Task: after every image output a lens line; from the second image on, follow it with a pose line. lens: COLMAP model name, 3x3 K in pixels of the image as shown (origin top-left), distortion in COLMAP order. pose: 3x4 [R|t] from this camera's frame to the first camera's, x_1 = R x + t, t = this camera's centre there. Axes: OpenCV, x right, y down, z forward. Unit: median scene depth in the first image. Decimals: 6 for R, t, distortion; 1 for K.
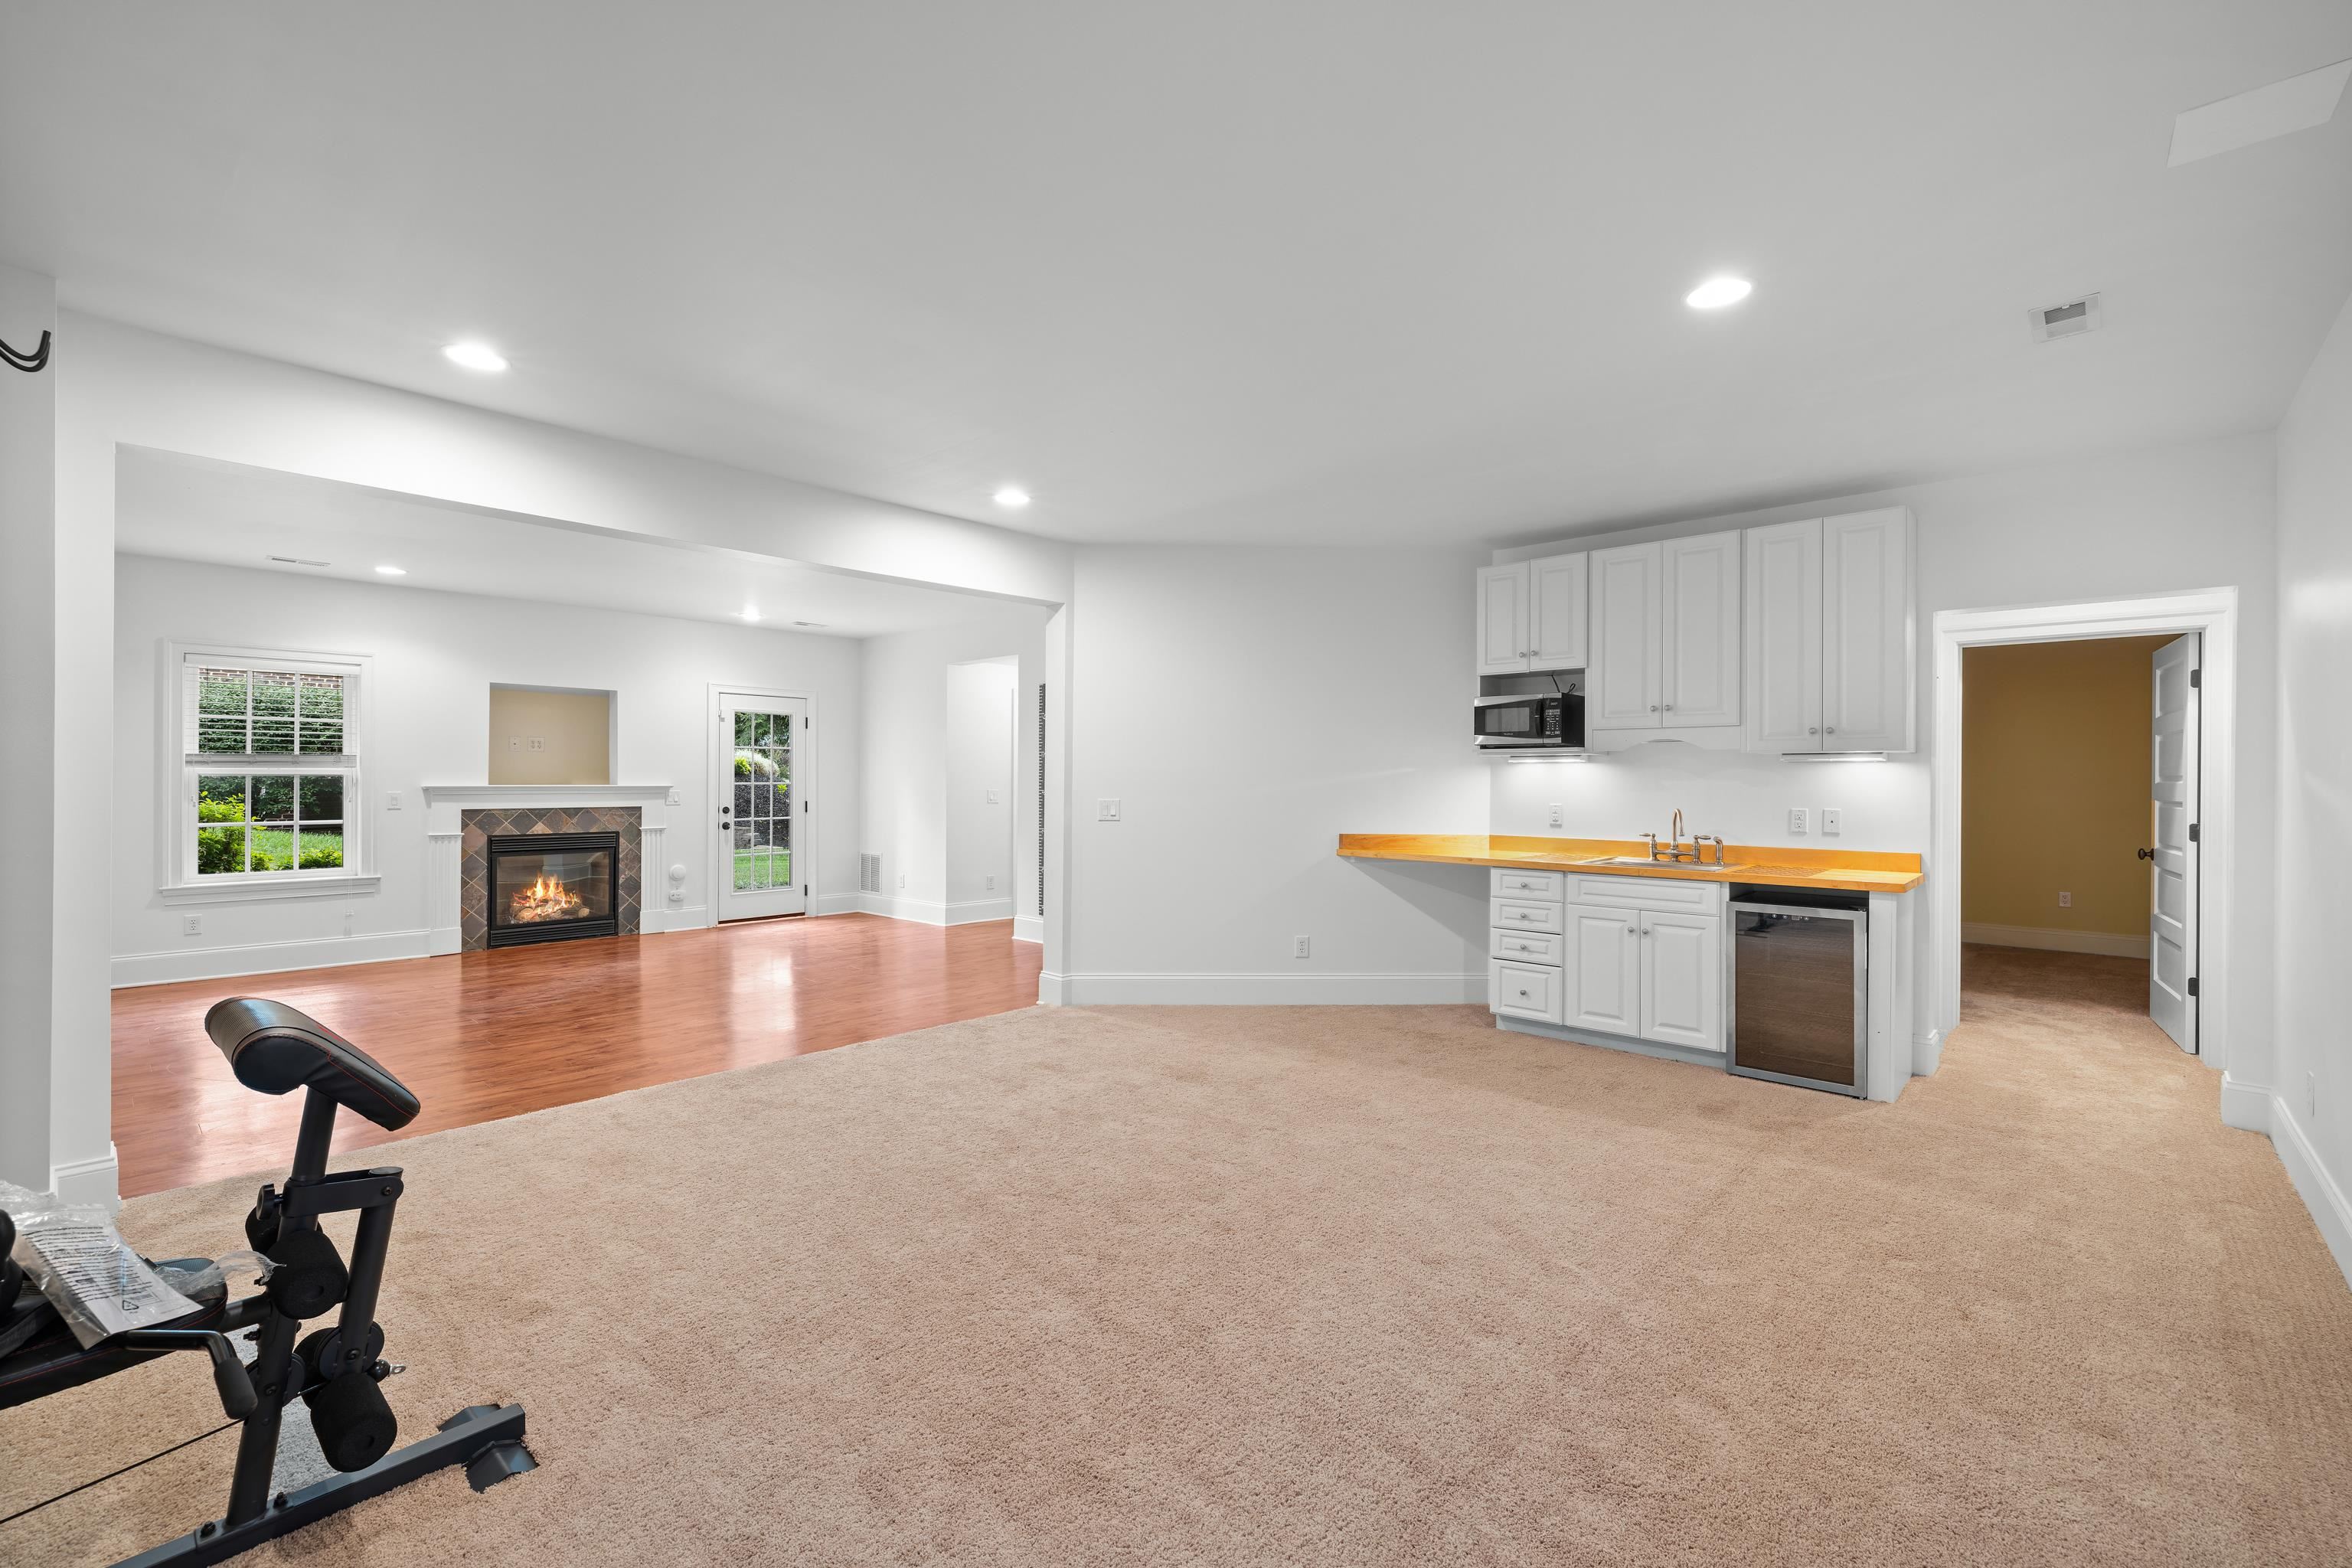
lens RADIAL K [[997.9, 0, 1169.3], [0, 997.9, 780.3], [0, 0, 1]] dist [0.001375, 0.000102]
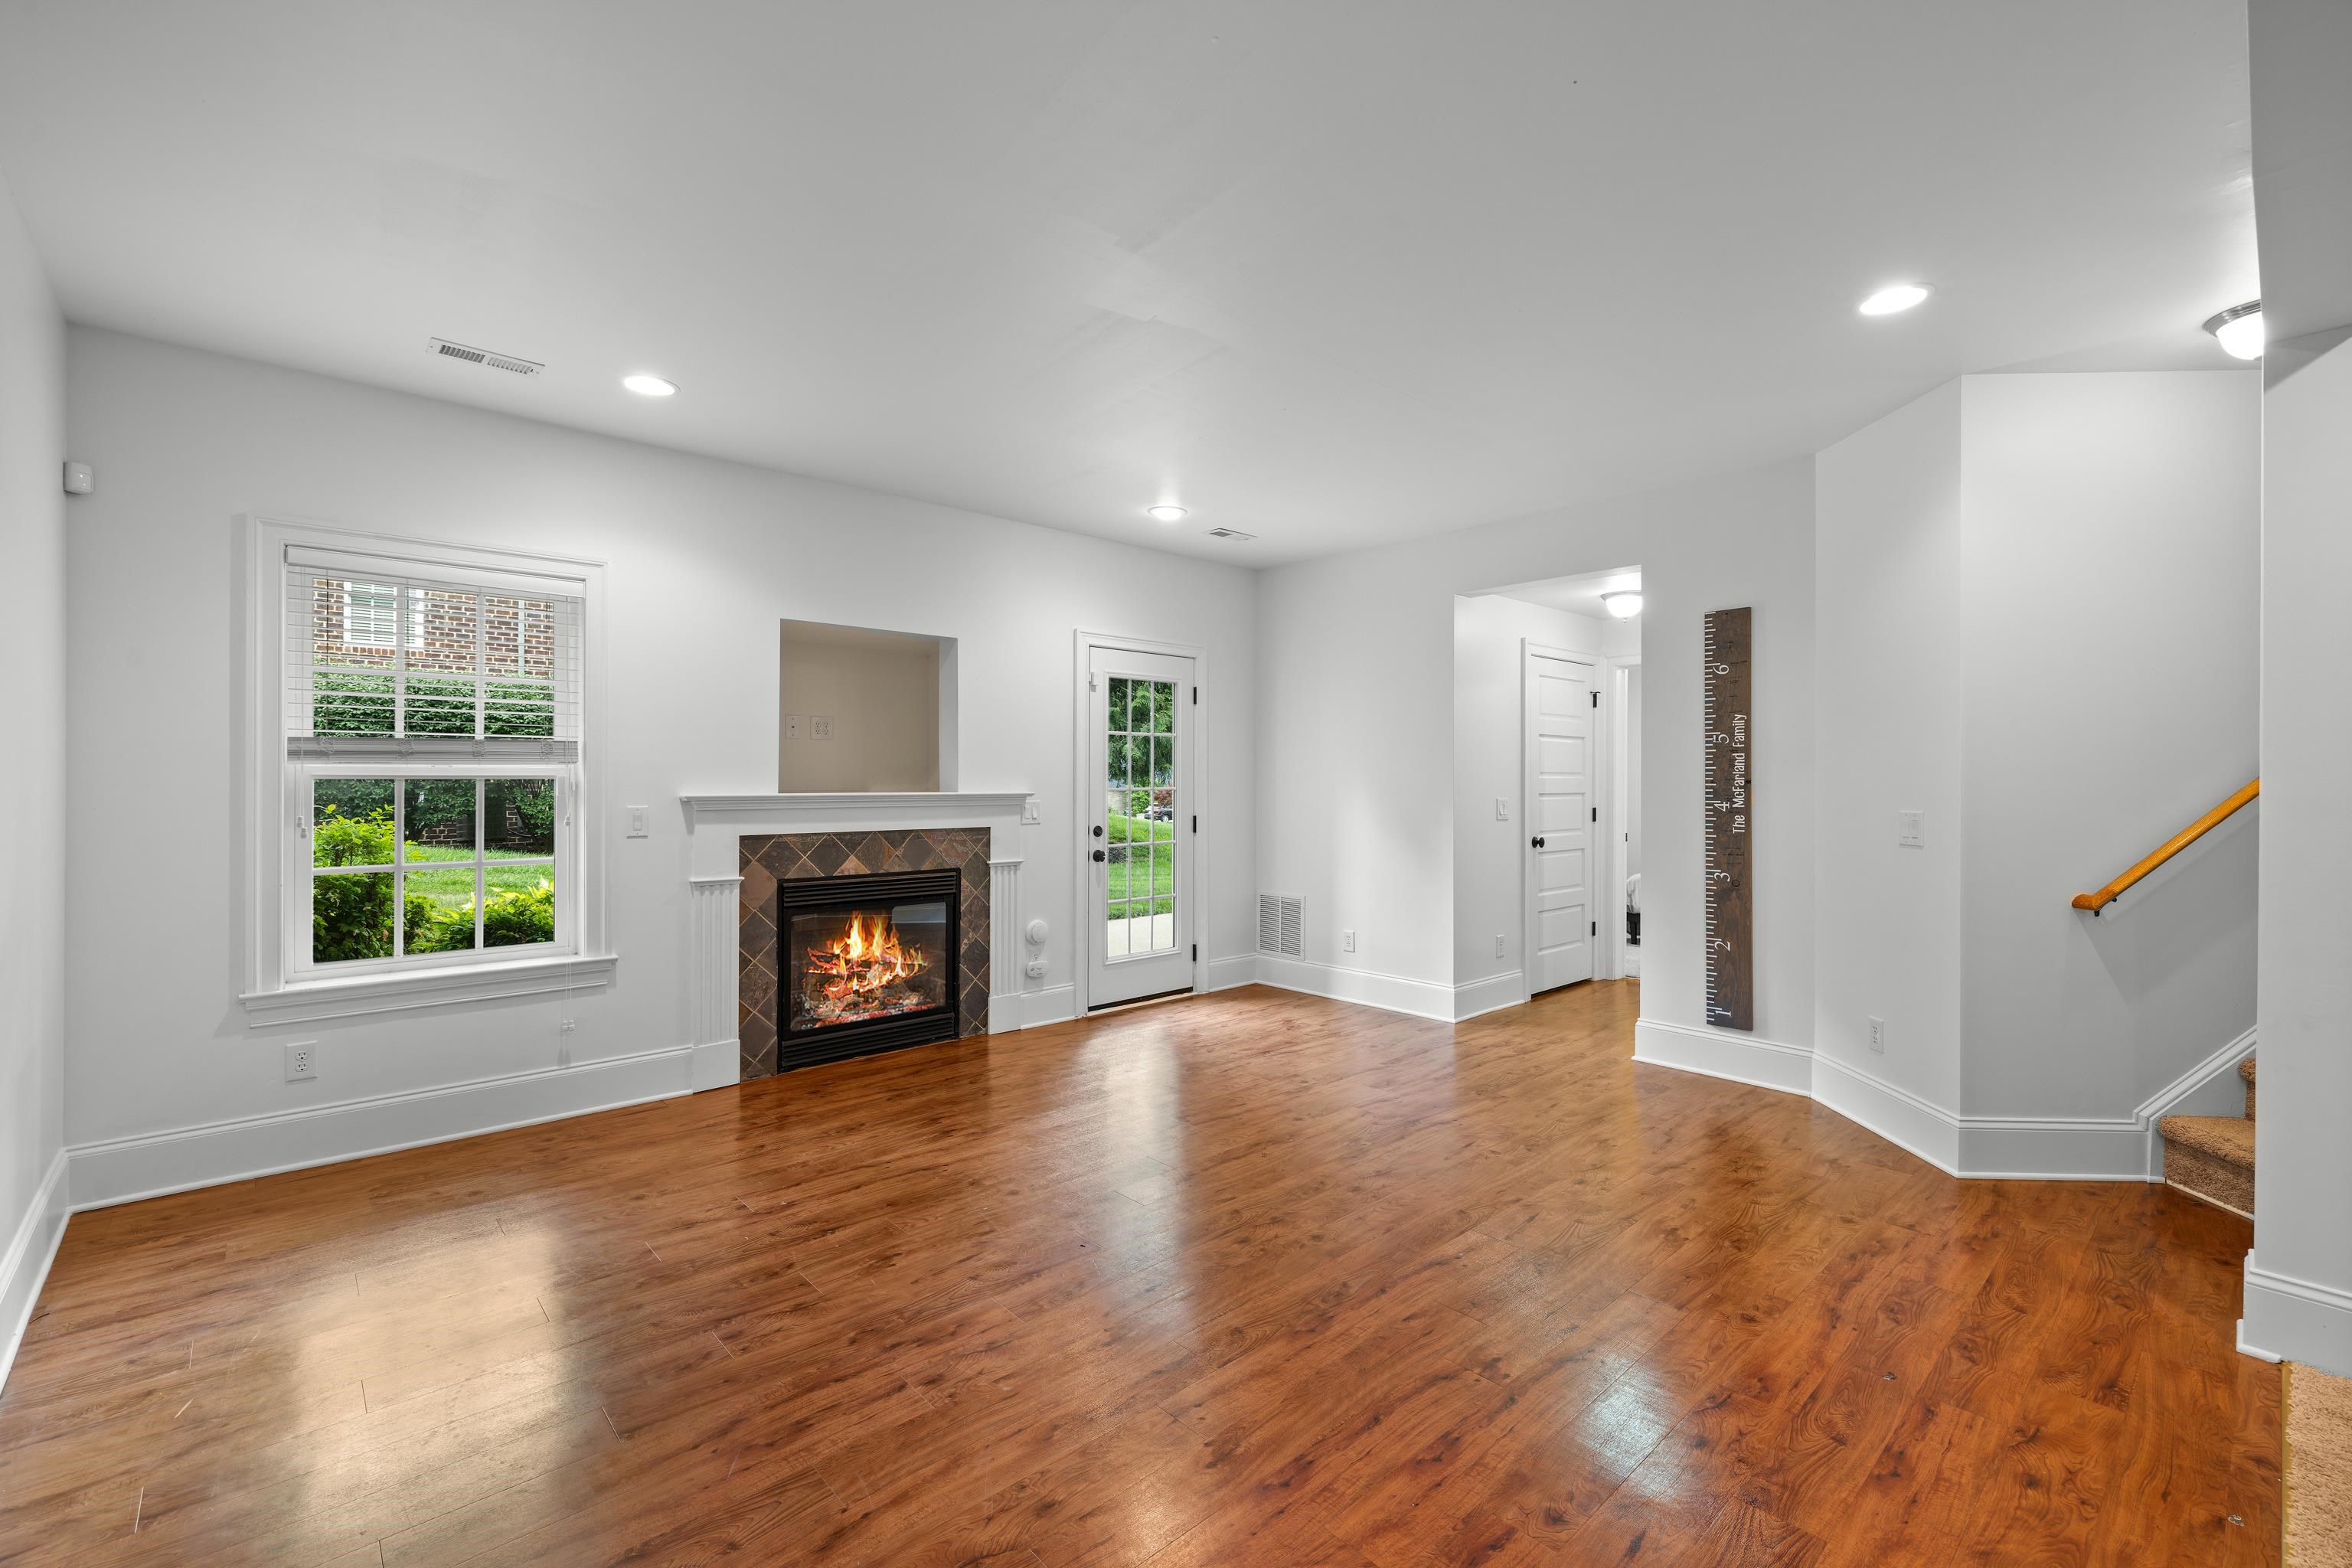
lens RADIAL K [[997.9, 0, 1166.0], [0, 997.9, 778.7], [0, 0, 1]] dist [0.001375, 0.000102]
pose [[0.995659, -0.000333, -0.093078, -0.384644], [0.000316, 1.000000, -0.000190, -0.003498], [0.093078, 0.000160, 0.995659, 0.420228]]
